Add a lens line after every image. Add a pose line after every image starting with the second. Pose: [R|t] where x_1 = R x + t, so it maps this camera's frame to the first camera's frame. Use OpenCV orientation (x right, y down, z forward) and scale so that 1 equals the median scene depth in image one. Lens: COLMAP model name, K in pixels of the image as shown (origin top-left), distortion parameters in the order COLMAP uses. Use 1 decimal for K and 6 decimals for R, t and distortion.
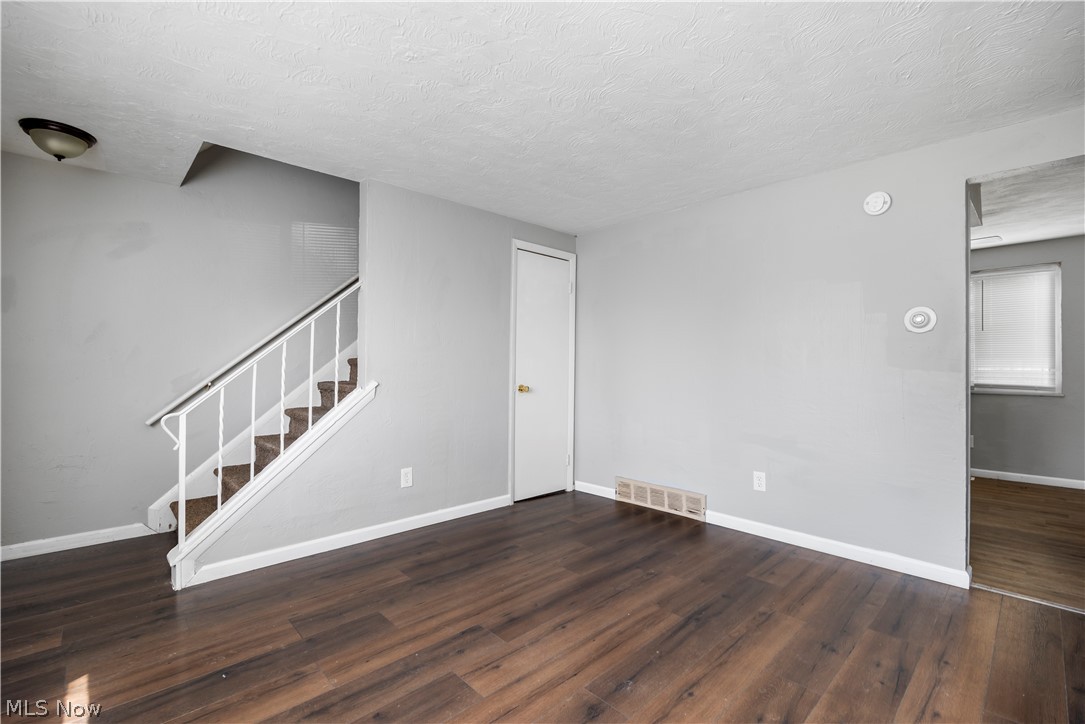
lens RADIAL K [[479.1, 0, 537.3], [0, 479.1, 364.6], [0, 0, 1]] dist [-0.016533, 0.001017]
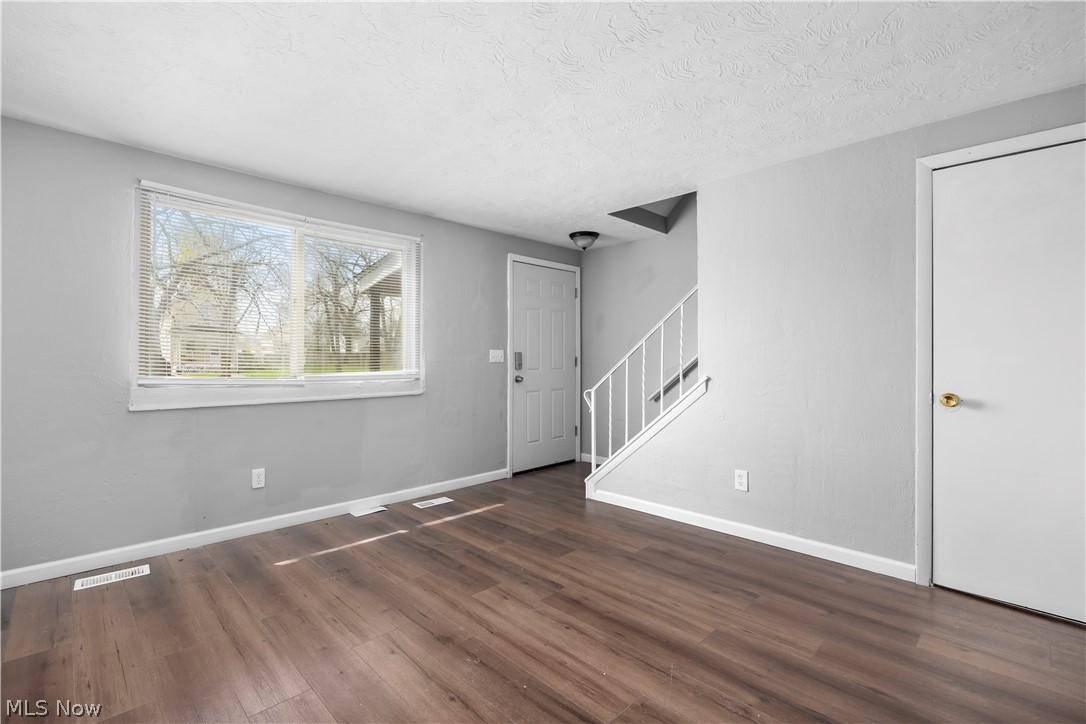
lens RADIAL K [[479.6, 0, 536.7], [0, 479.6, 356.9], [0, 0, 1]] dist [-0.016533, 0.001017]
pose [[0.024873, -0.008493, -0.999655, 0.881745], [0.001739, 0.999963, -0.008452, 0.002300], [0.999689, -0.001529, 0.024887, 0.776066]]
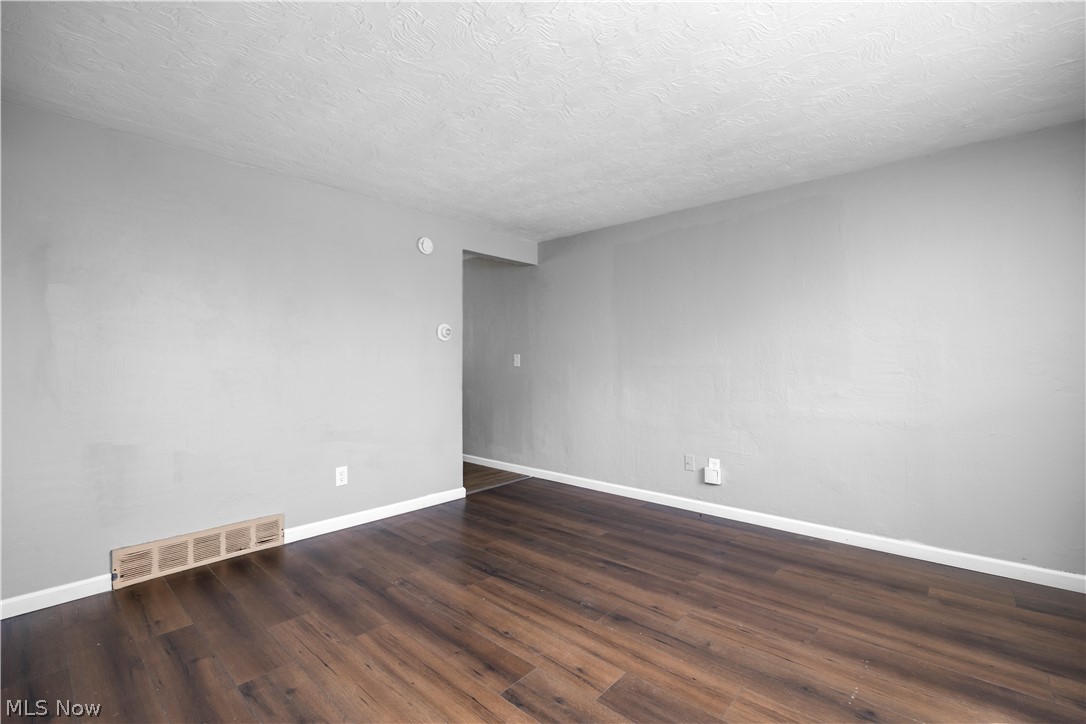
lens RADIAL K [[479.6, 0, 545.6], [0, 479.6, 362.3], [0, 0, 1]] dist [-0.016533, 0.001017]
pose [[-0.088741, -0.004103, 0.996046, -0.785137], [0.000521, 0.999991, 0.004165, -0.006961], [-0.996055, 0.000888, -0.088738, 0.855201]]
